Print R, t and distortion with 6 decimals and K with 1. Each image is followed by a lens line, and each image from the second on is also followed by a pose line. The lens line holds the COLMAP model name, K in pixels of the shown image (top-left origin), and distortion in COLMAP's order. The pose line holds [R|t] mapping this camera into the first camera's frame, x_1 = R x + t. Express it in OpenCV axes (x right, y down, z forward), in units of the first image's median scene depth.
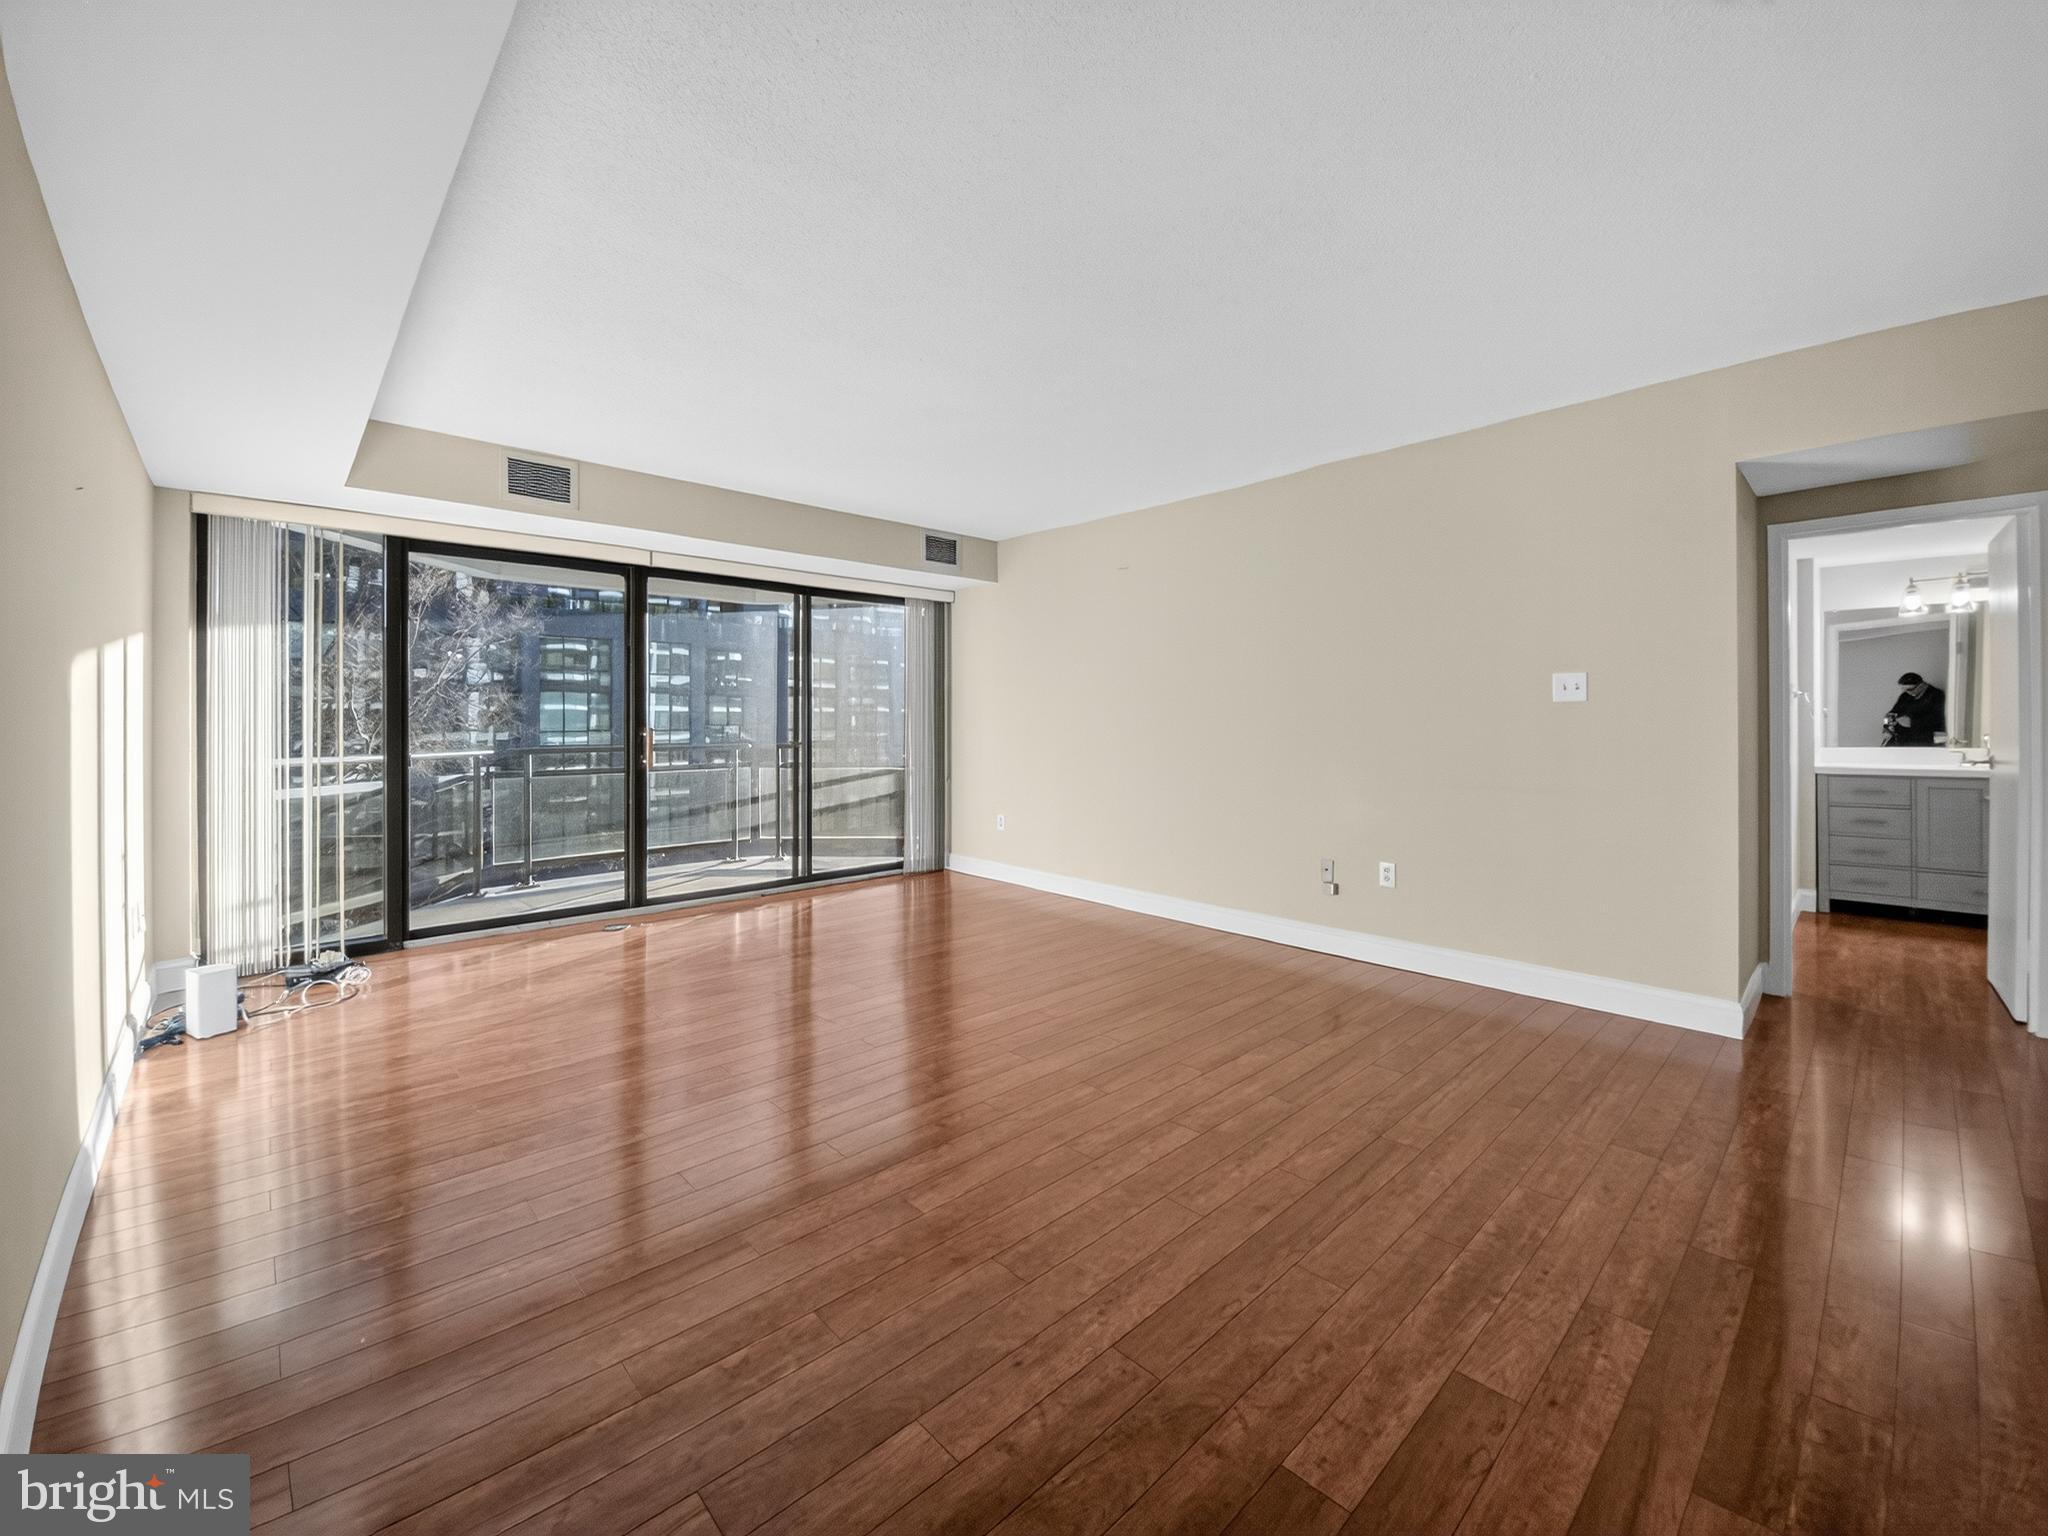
lens RADIAL K [[832.2, 0, 1006.8], [0, 832.2, 725.9], [0, 0, 1]] dist [-0.006078, -0.007764]
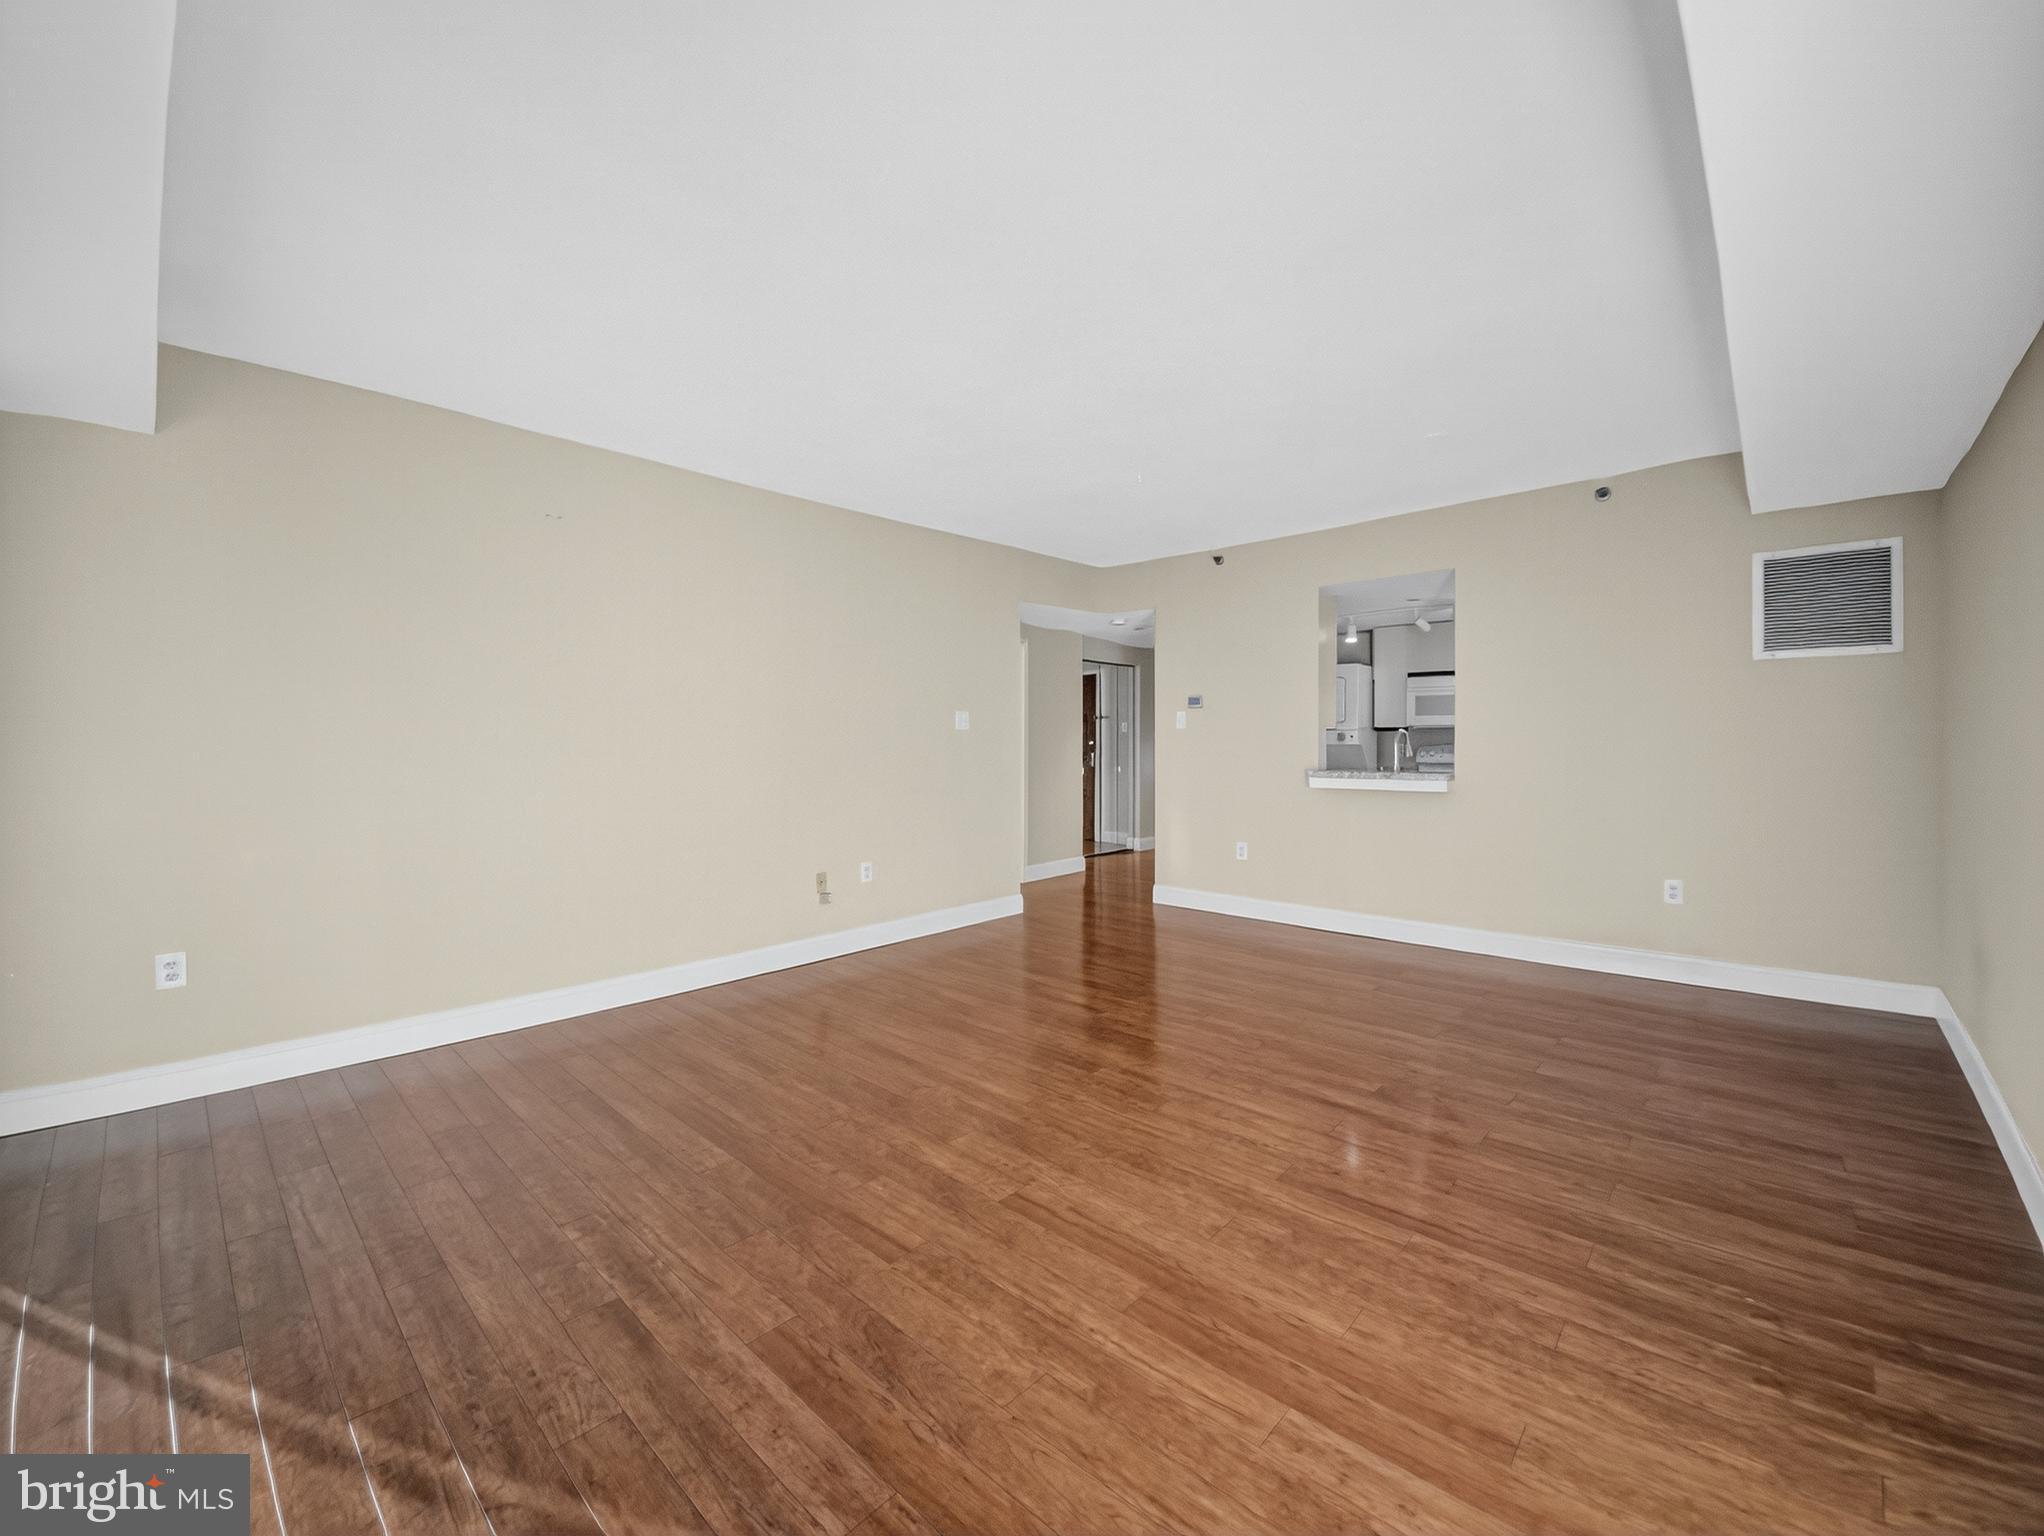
lens RADIAL K [[830.6, 0, 1023.2], [0, 830.6, 772.4], [0, 0, 1]] dist [-0.006078, -0.007764]
pose [[-0.071324, -0.038127, 0.996724, -1.299622], [0.024823, 0.998892, 0.039986, -0.019811], [-0.997144, 0.027594, -0.070299, 1.517552]]
